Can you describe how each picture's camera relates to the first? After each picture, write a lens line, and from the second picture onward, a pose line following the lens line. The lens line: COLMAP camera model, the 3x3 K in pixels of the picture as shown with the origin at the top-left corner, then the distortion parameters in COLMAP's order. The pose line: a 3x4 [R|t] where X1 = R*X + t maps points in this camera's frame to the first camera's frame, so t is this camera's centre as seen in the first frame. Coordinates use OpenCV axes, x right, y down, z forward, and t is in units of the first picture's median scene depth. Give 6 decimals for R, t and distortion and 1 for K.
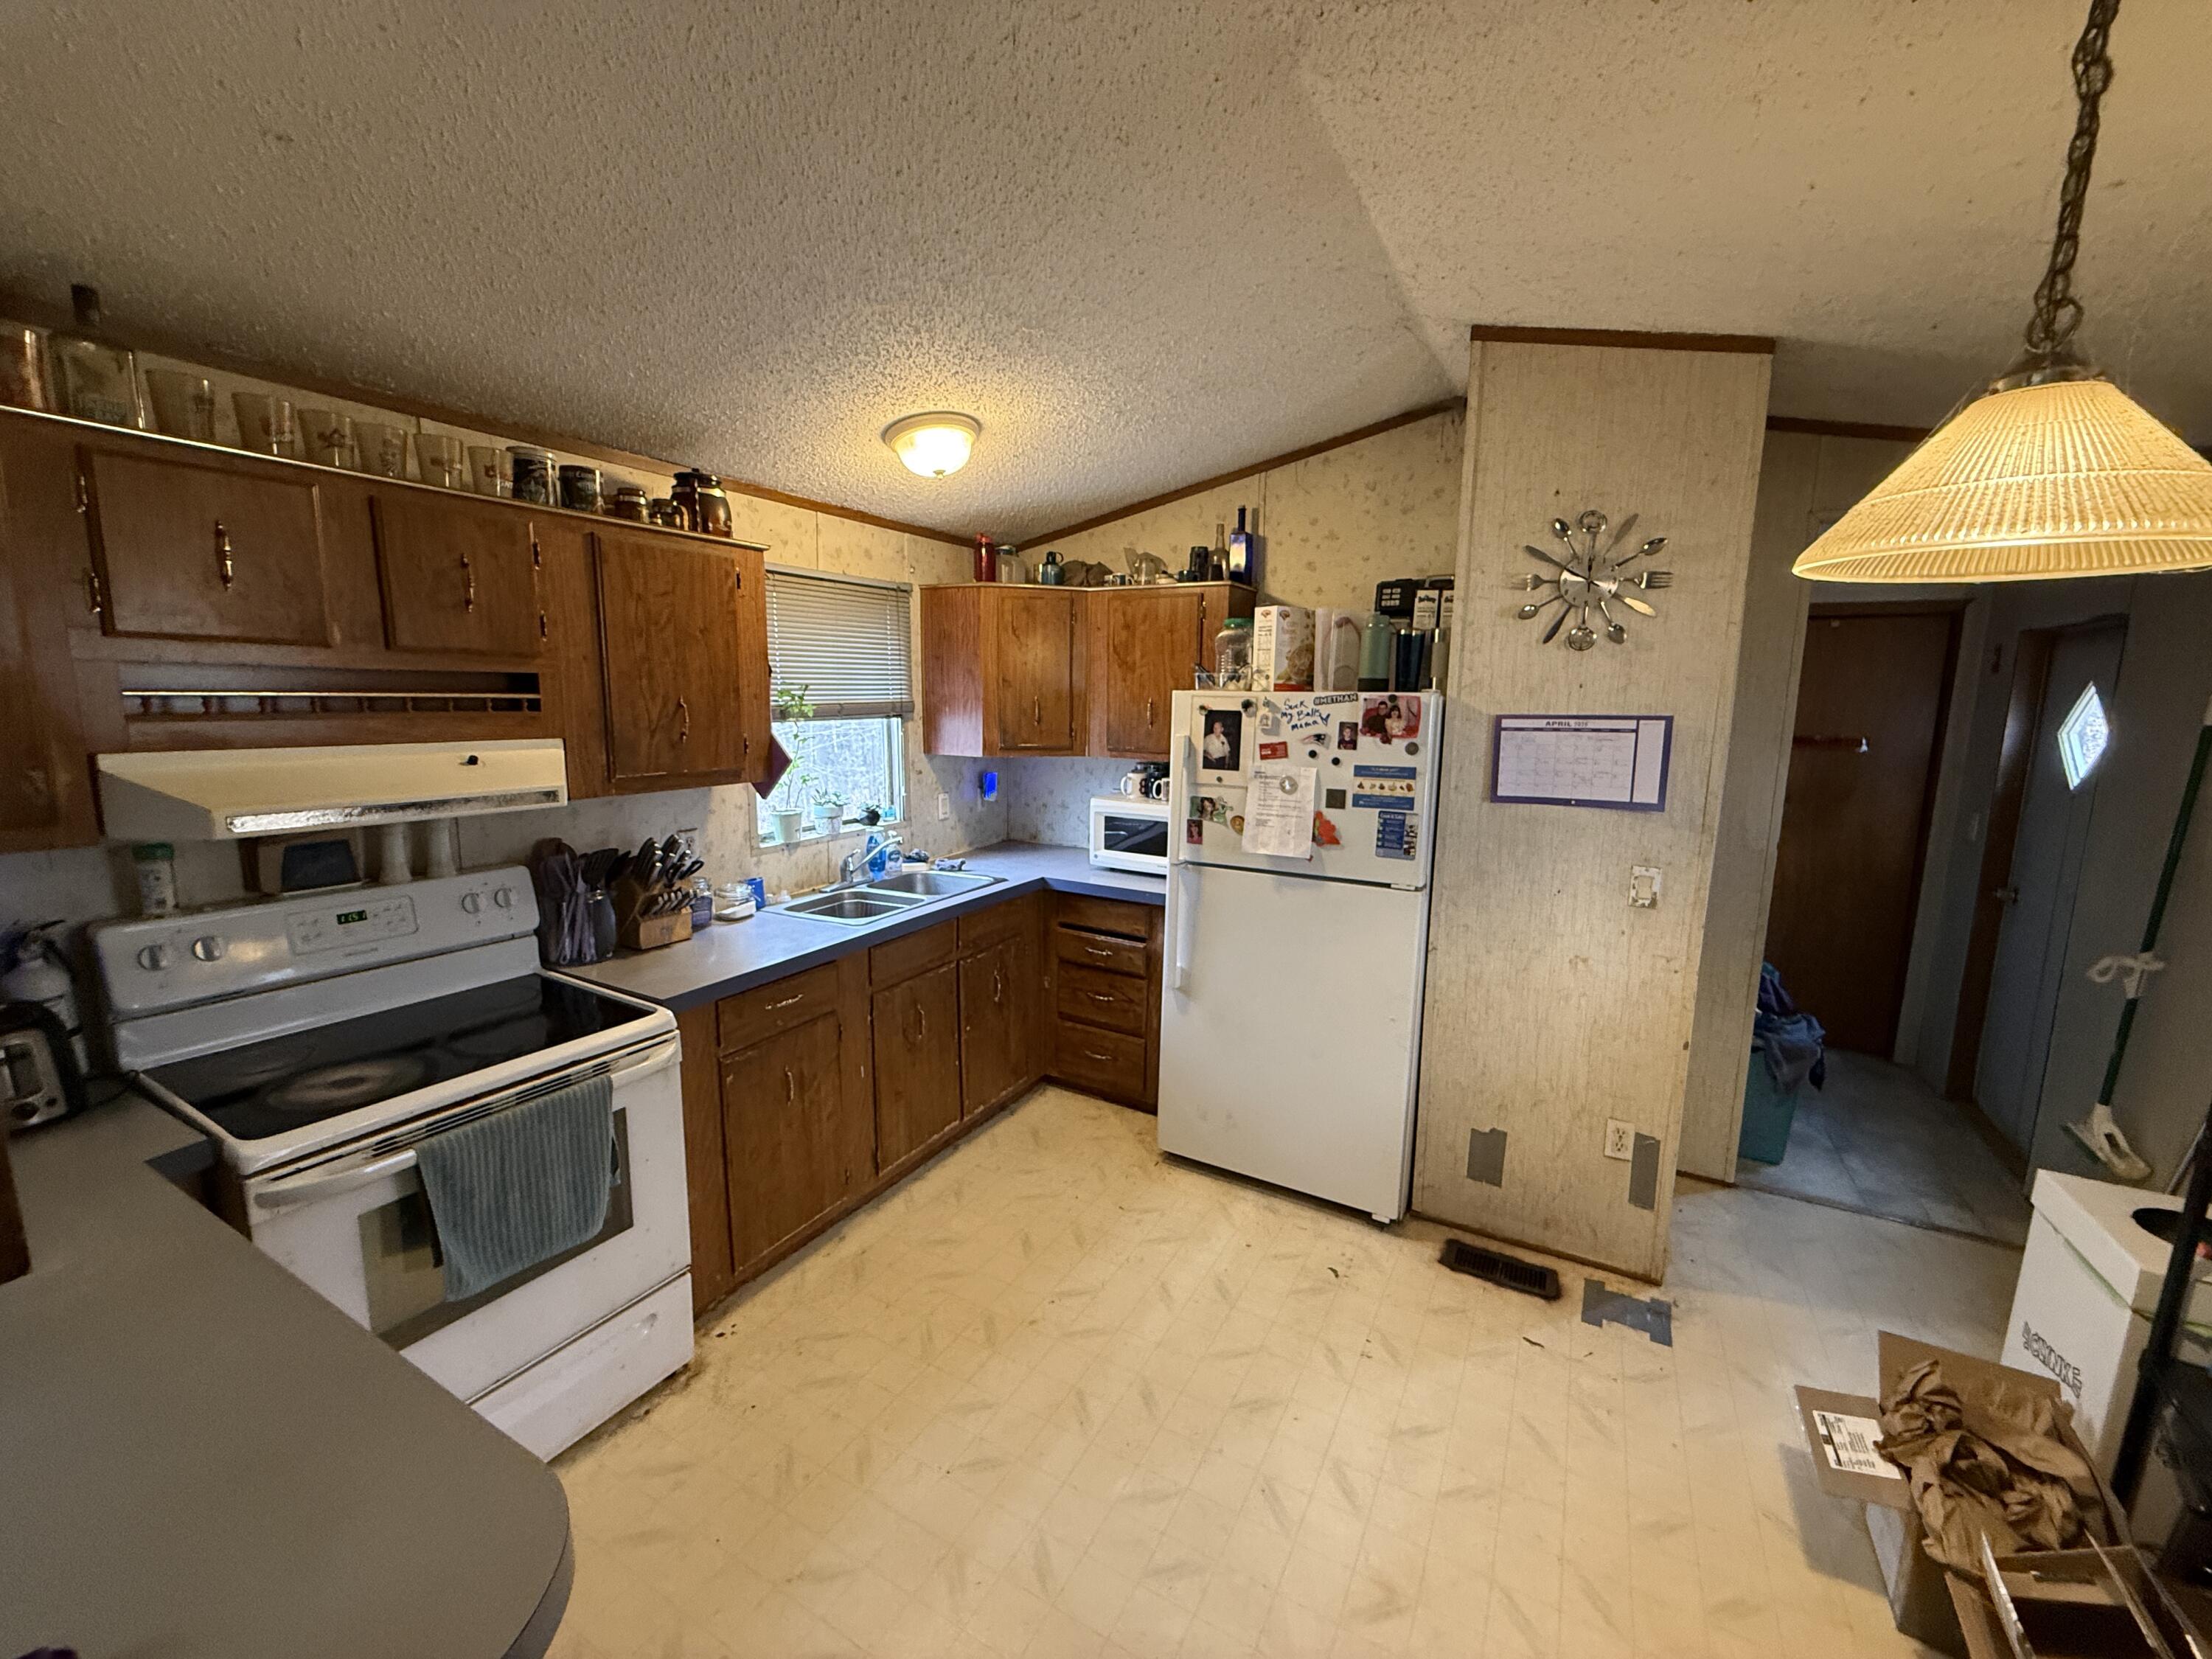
lens RADIAL K [[882.3, 0, 1102.9], [0, 882.3, 833.4], [0, 0, 1]] dist [0.001259, -0.000695]
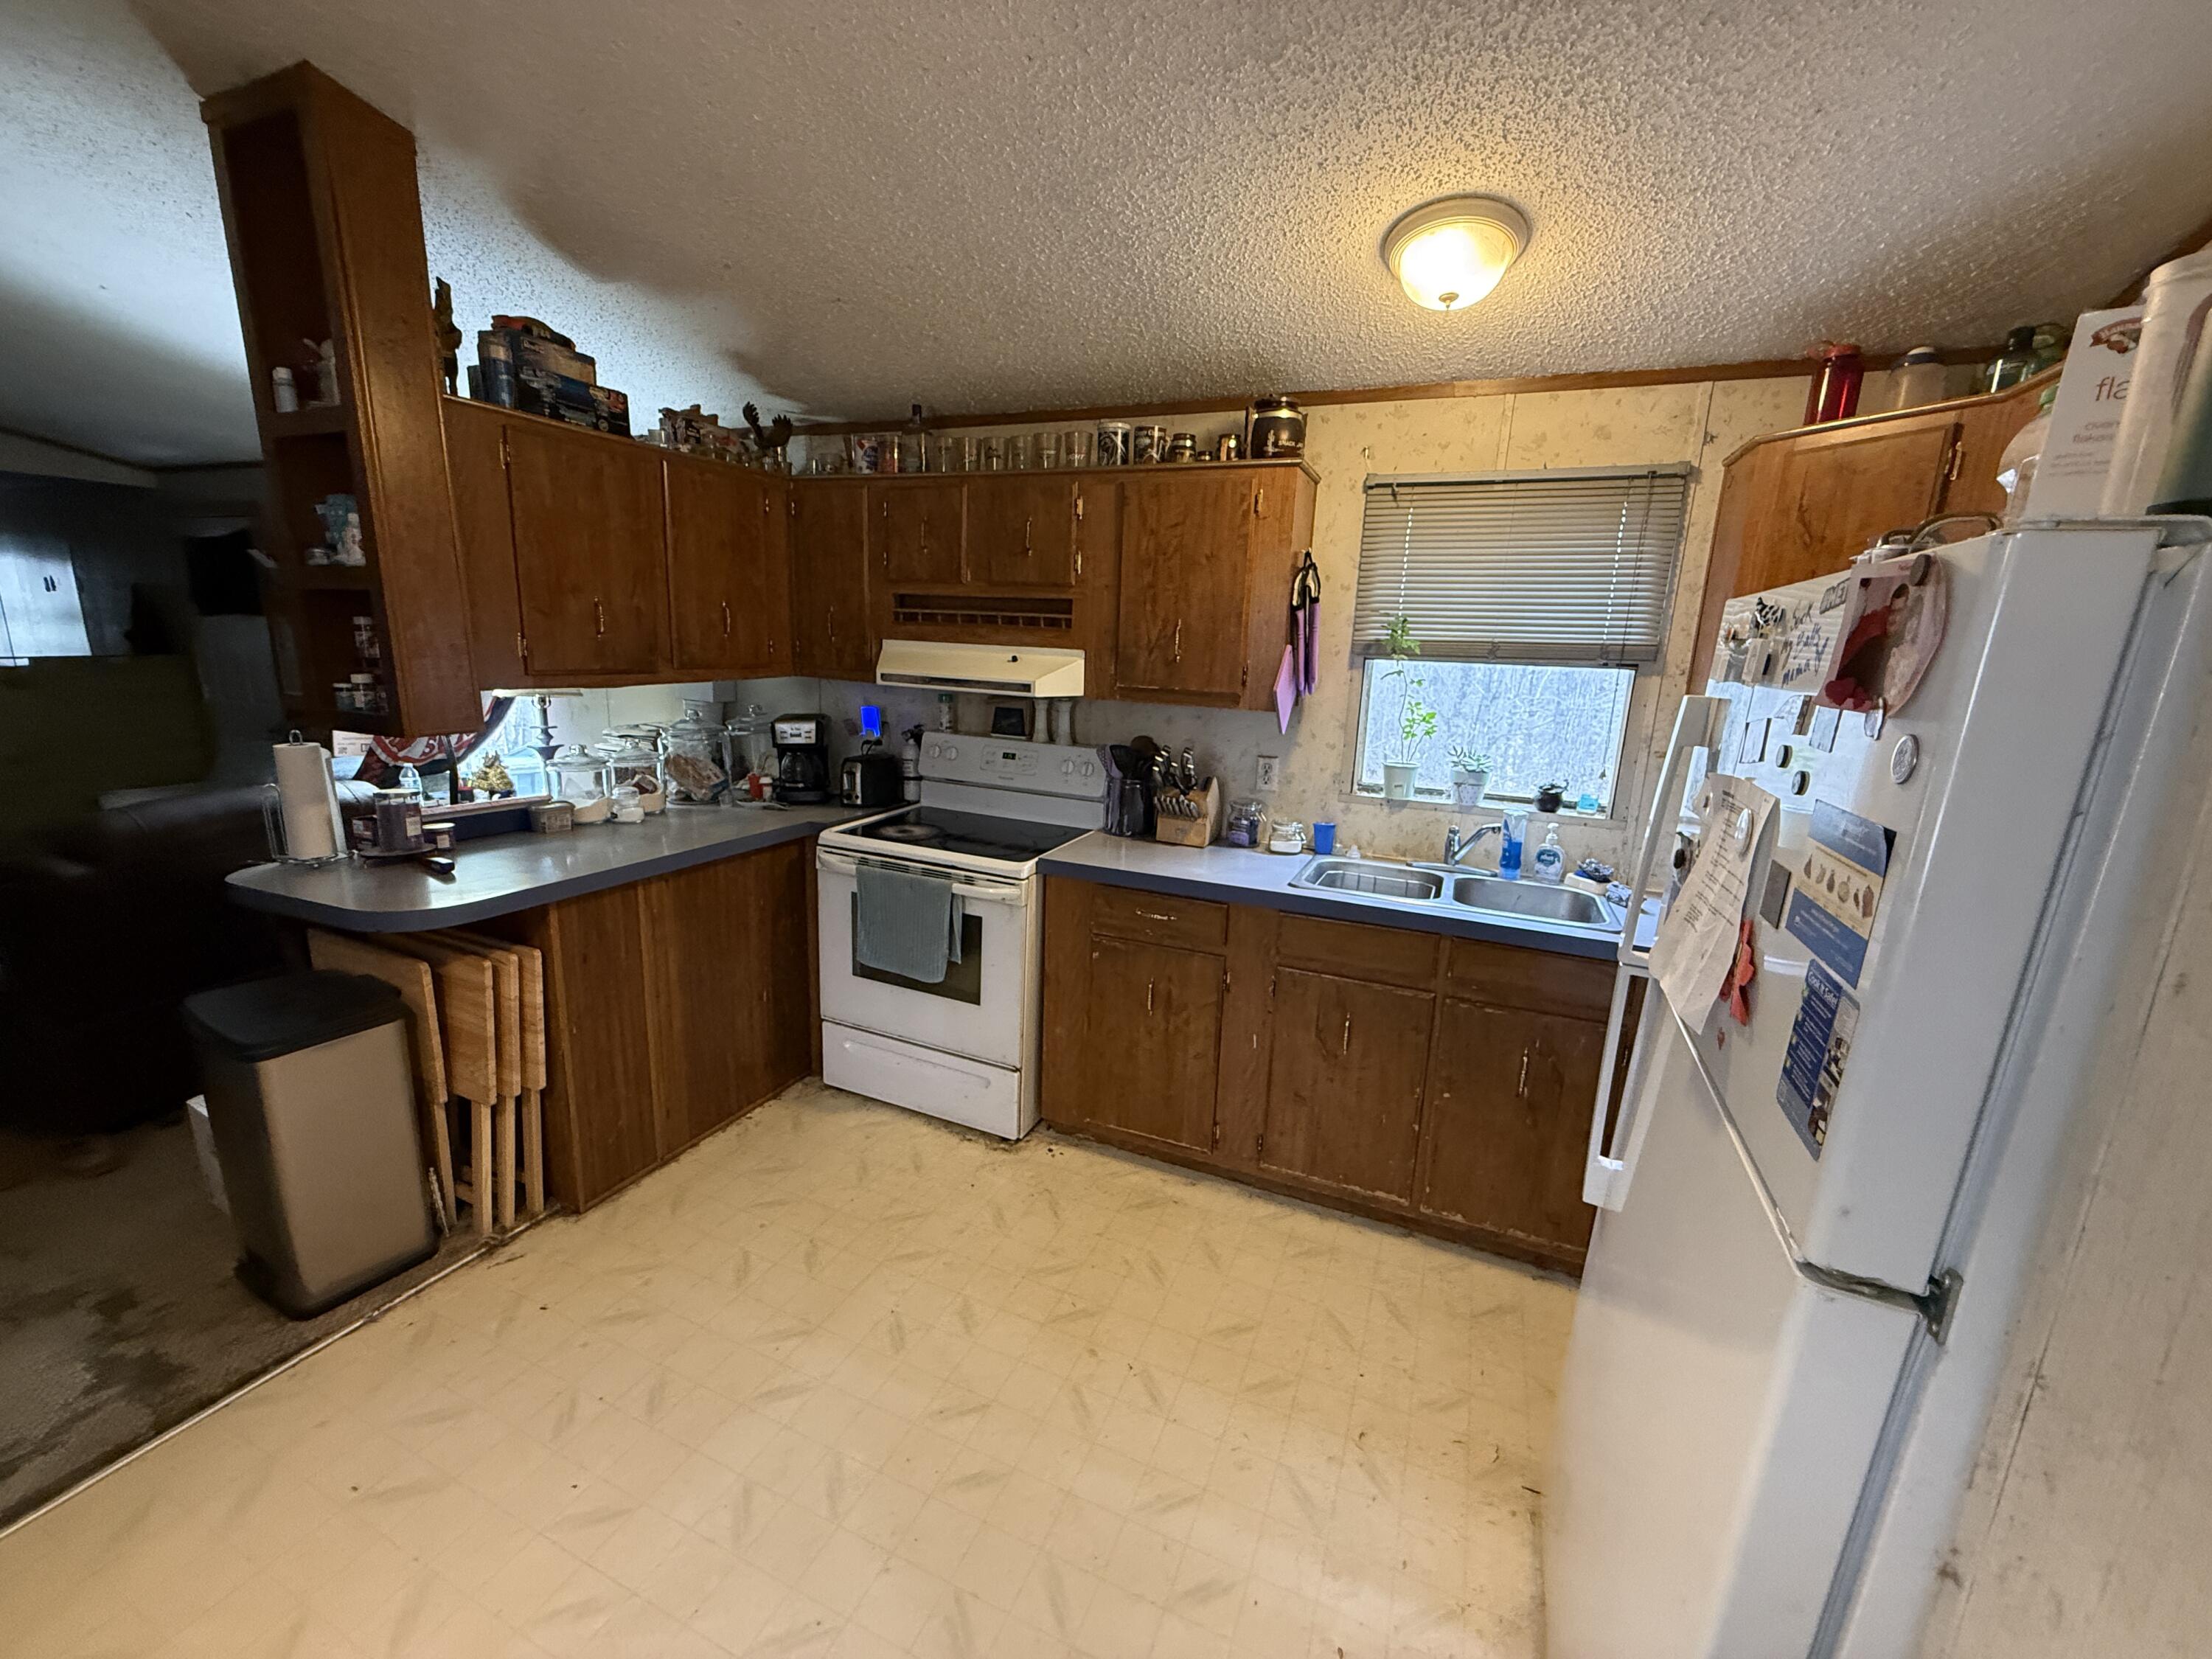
lens RADIAL K [[882.3, 0, 1103.8], [0, 882.3, 834.0], [0, 0, 1]] dist [0.001259, -0.000695]
pose [[0.104738, 0.208746, -0.972345, 0.643645], [-0.195798, 0.962914, 0.185631, -0.084673], [0.975035, 0.170941, 0.141726, 0.807005]]
